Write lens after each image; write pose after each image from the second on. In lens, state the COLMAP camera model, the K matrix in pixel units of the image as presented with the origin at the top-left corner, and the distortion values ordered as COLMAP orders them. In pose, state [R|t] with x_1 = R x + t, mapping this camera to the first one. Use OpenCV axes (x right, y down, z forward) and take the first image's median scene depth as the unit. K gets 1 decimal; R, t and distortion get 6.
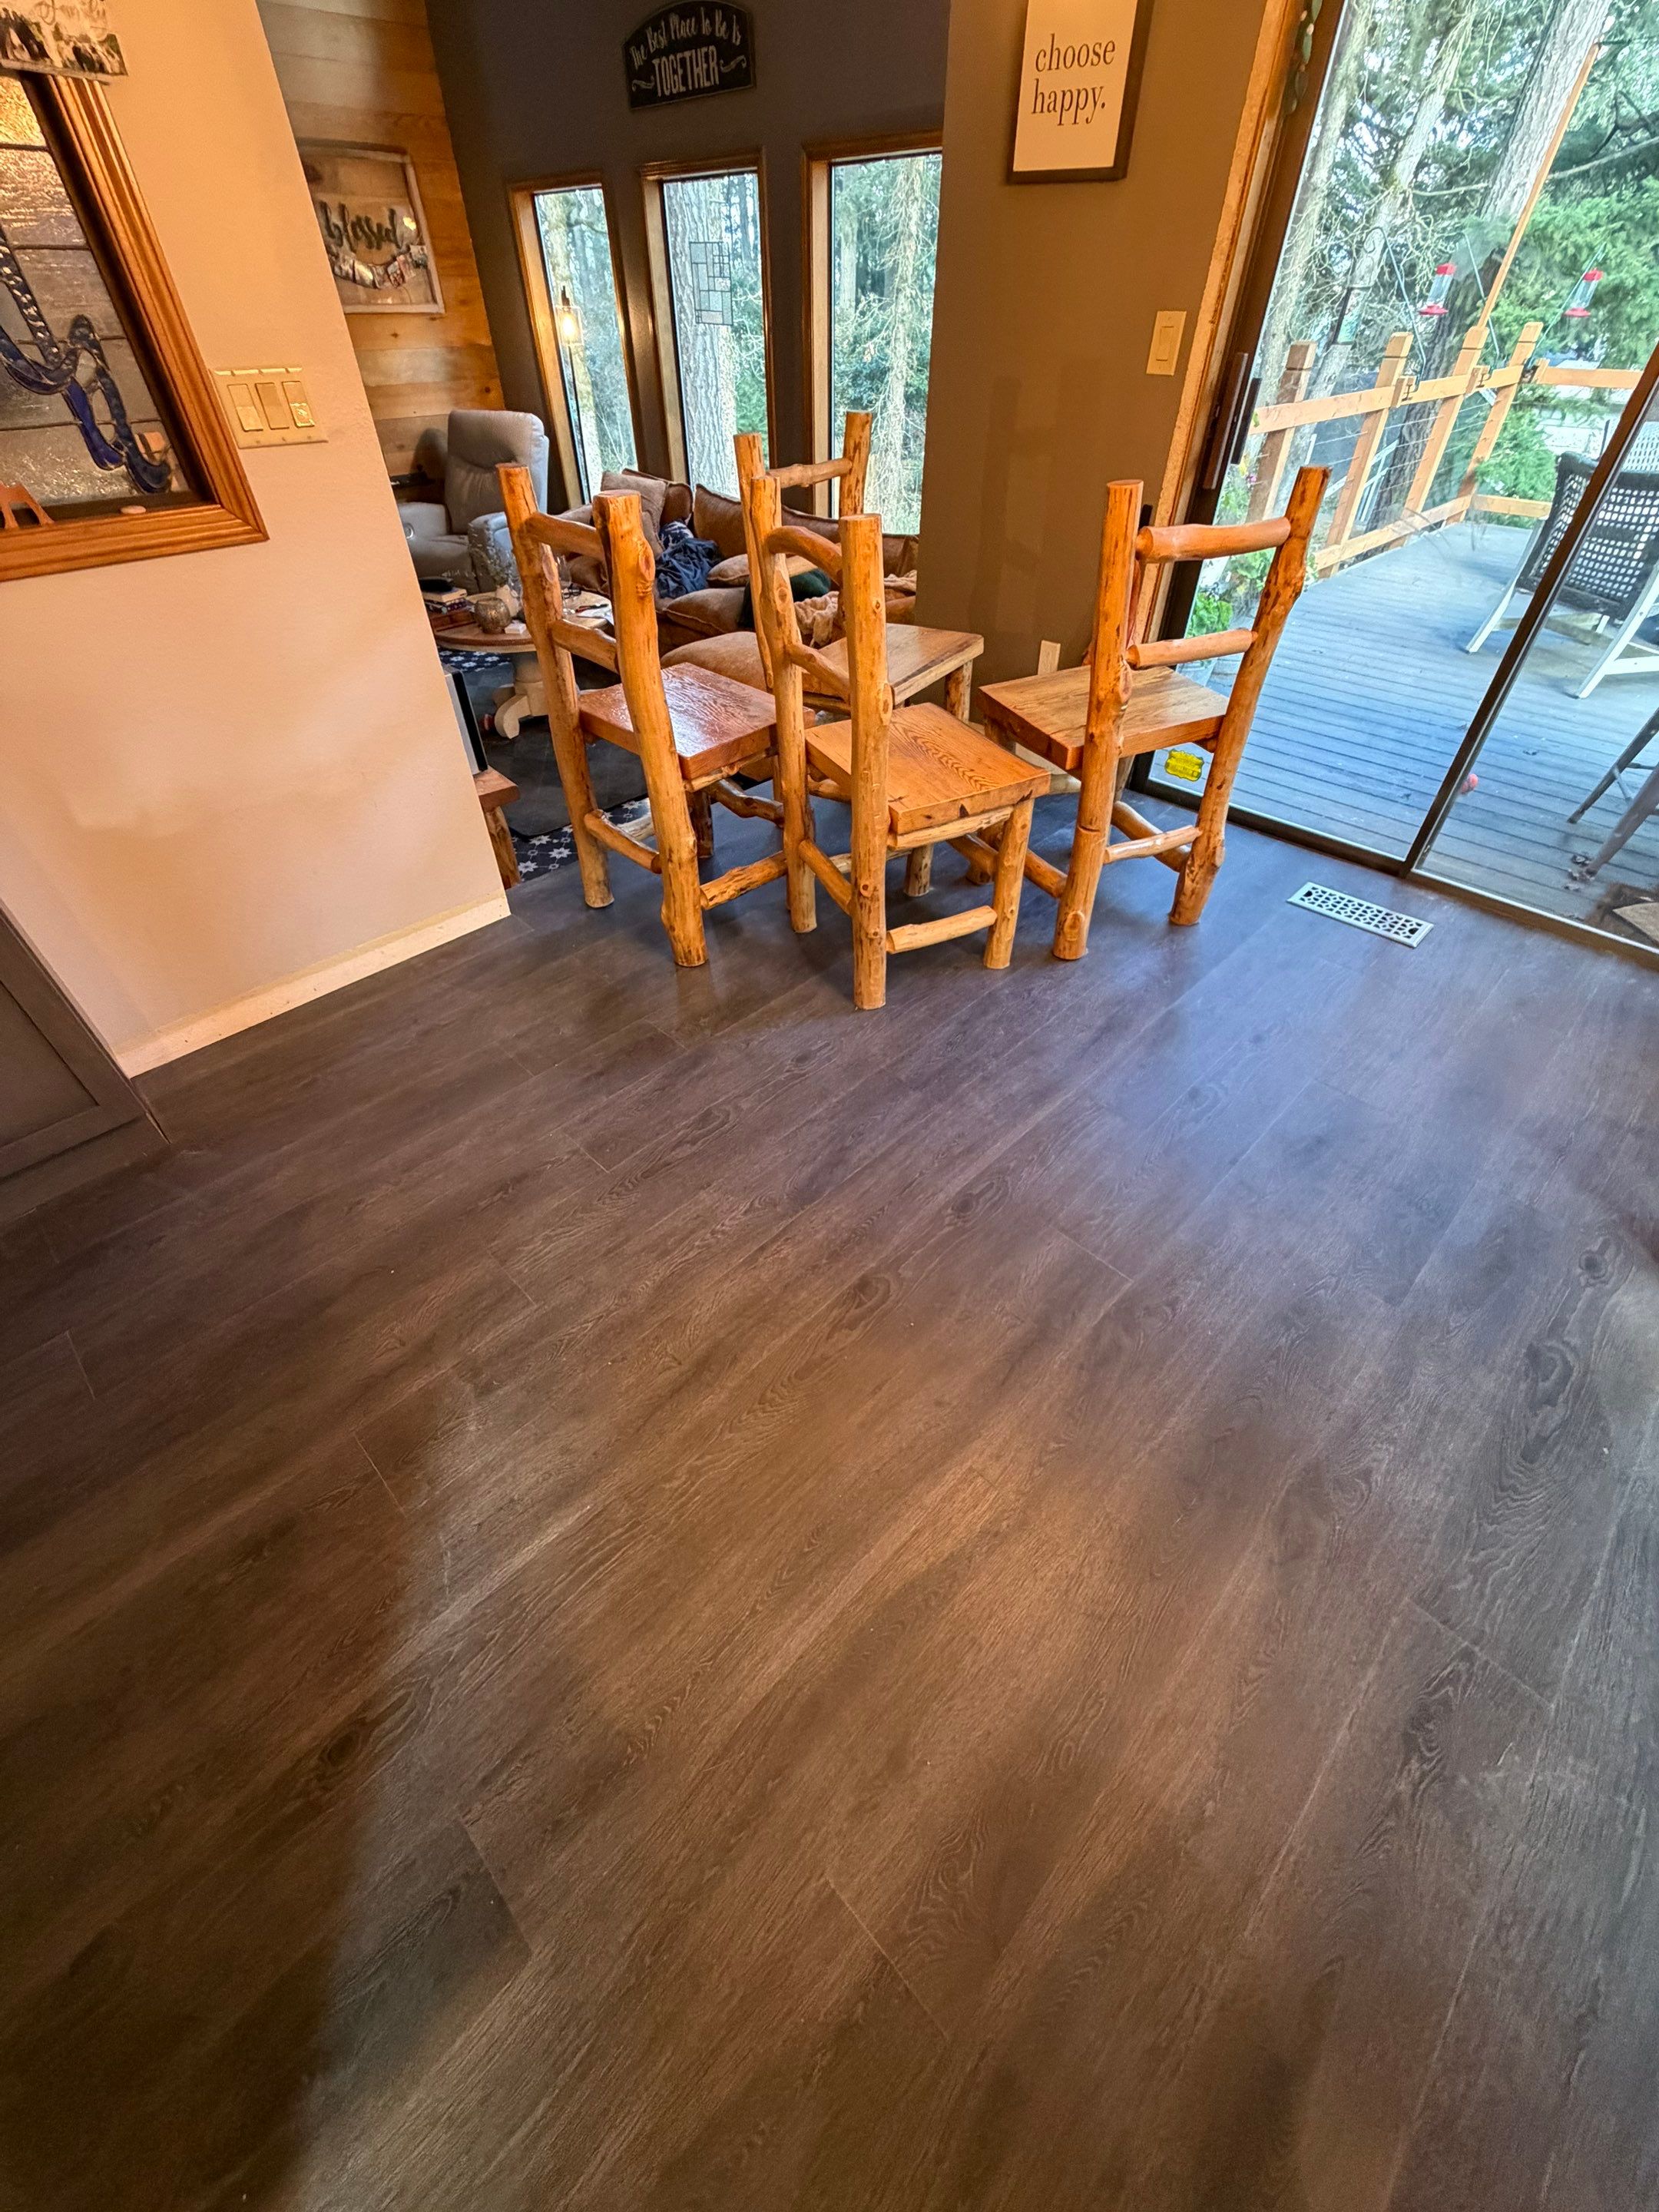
lens RADIAL K [[875.9, 0, 833.3], [0, 875.9, 1105.8], [0, 0, 1]] dist [0.001230, -0.000460]
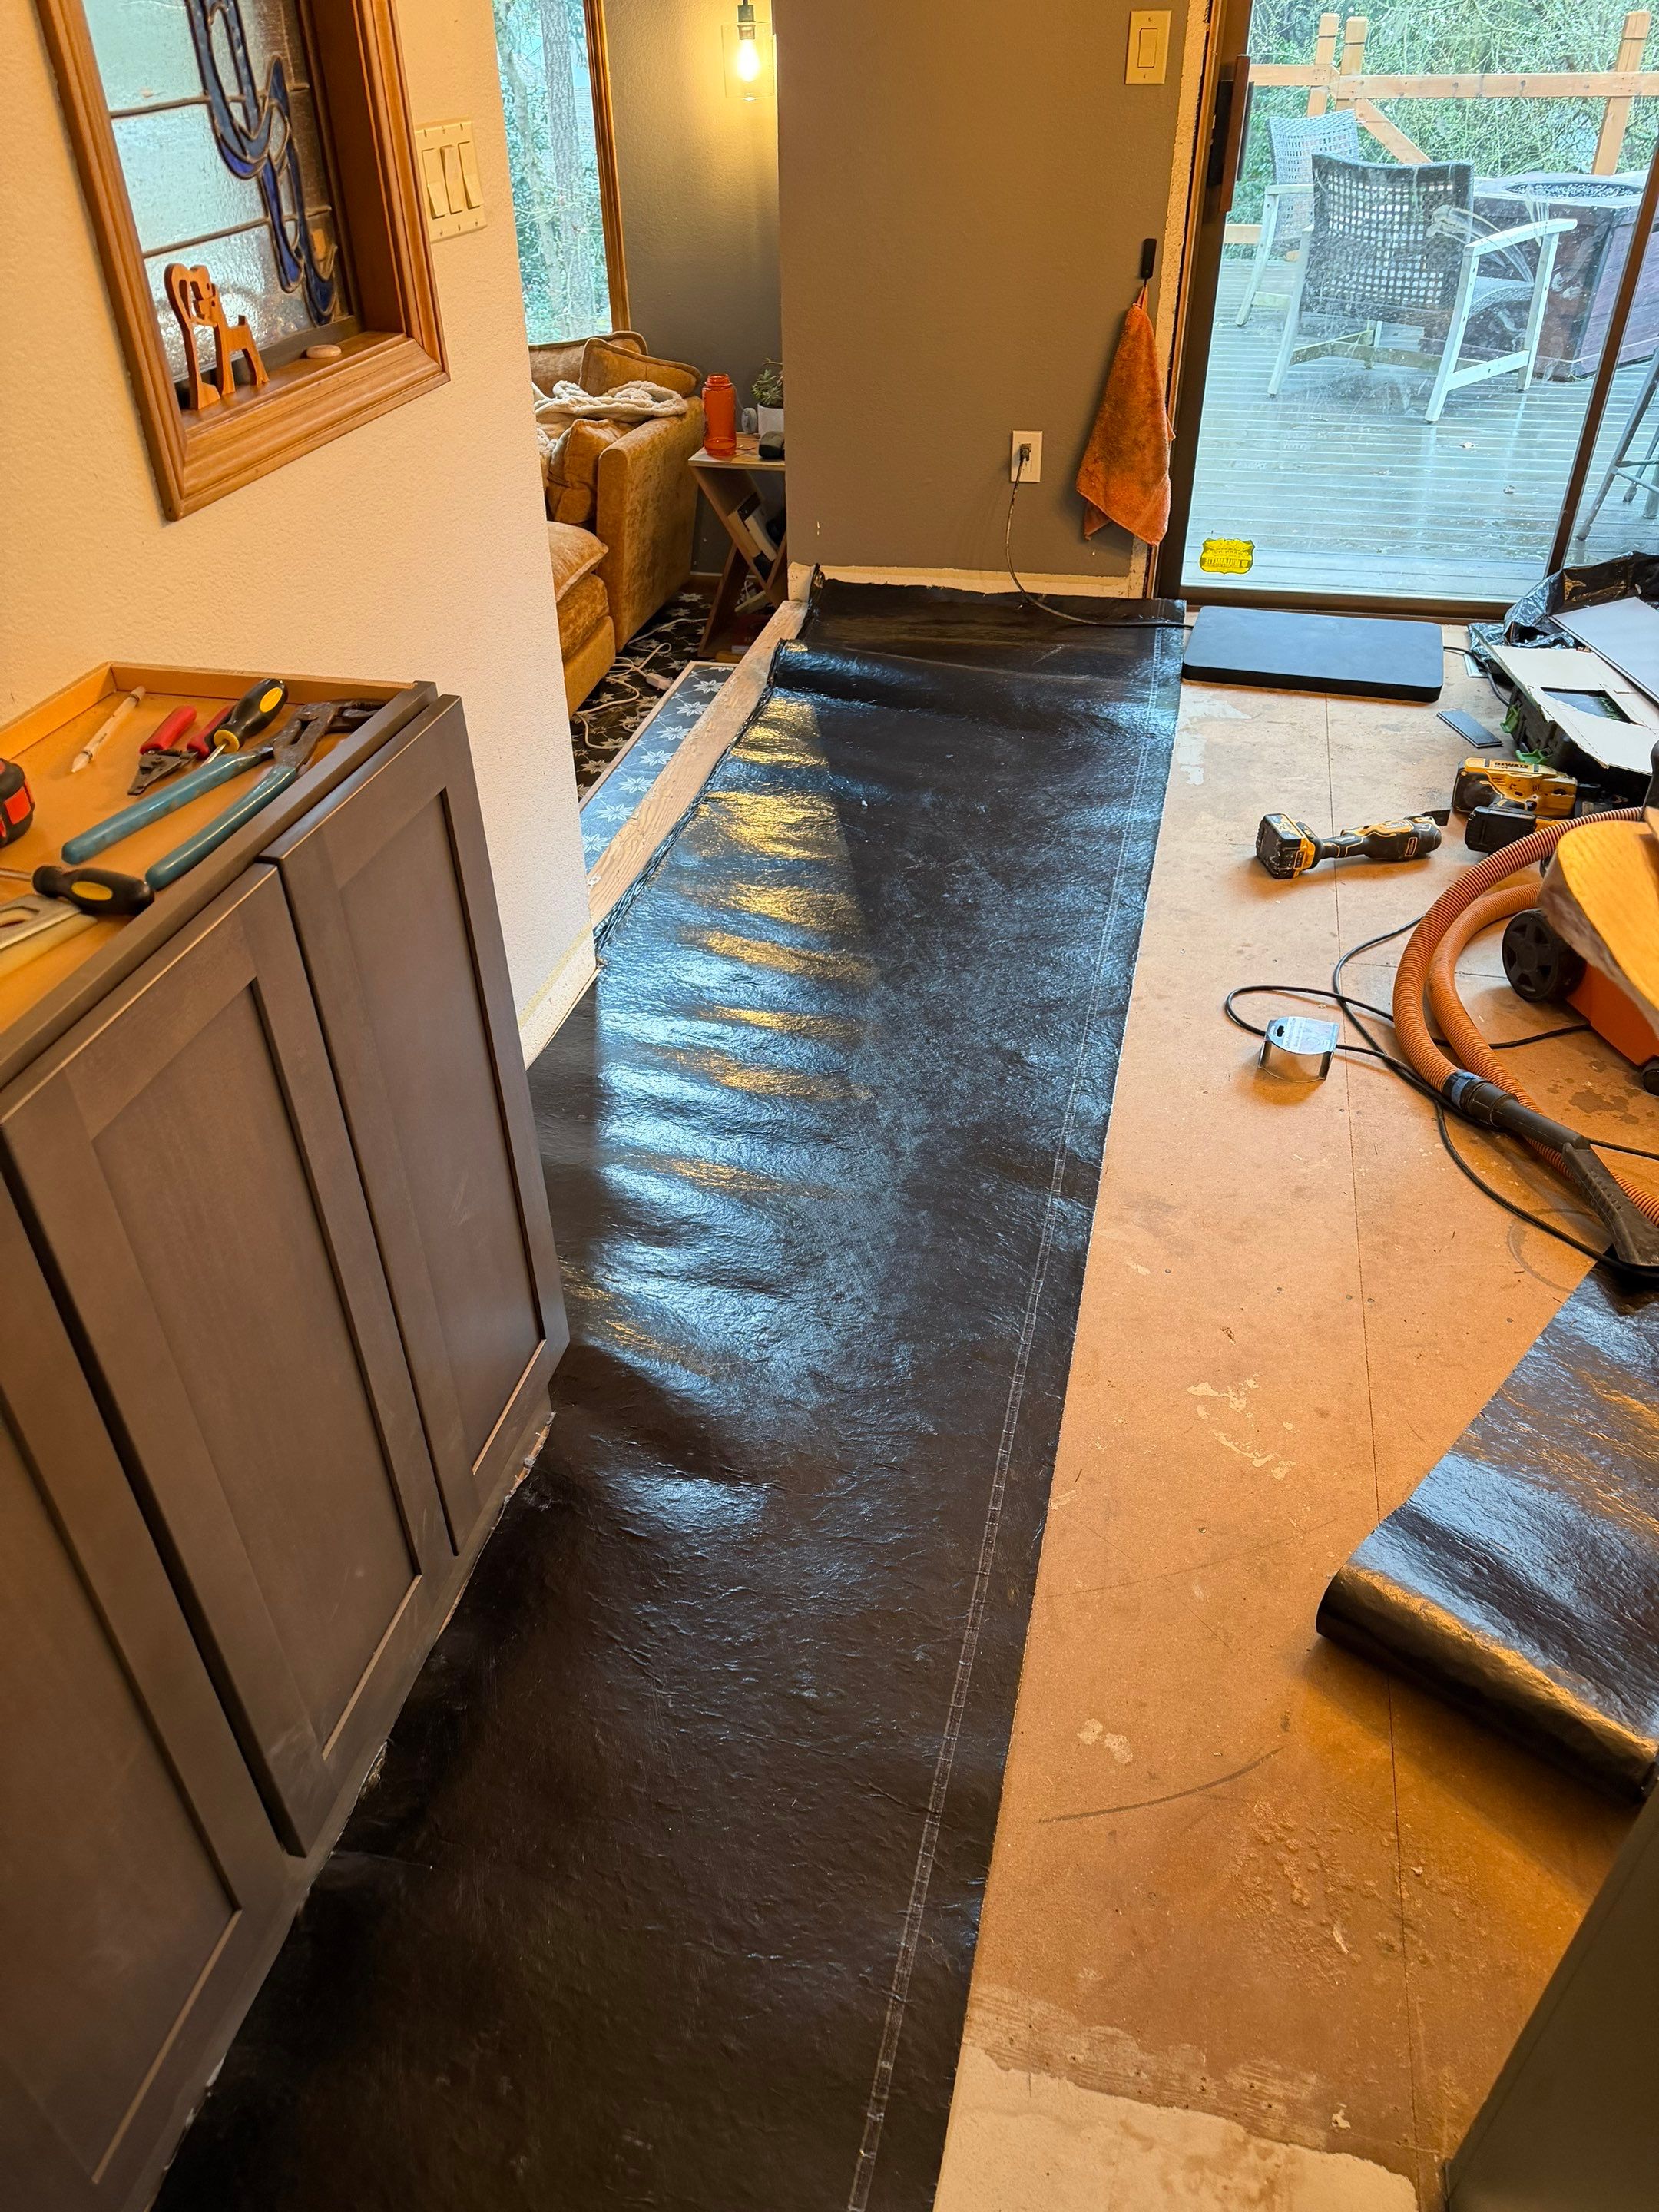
lens RADIAL K [[1583.0, 0, 829.5], [0, 1583.0, 1125.9], [0, 0, 1]] dist [0.004147, 0.000633]
pose [[0.836381, -0.330669, 0.437179, -0.805873], [0.383288, 0.922959, -0.035182, -0.025379], [-0.391864, 0.196991, 0.898686, 0.011488]]
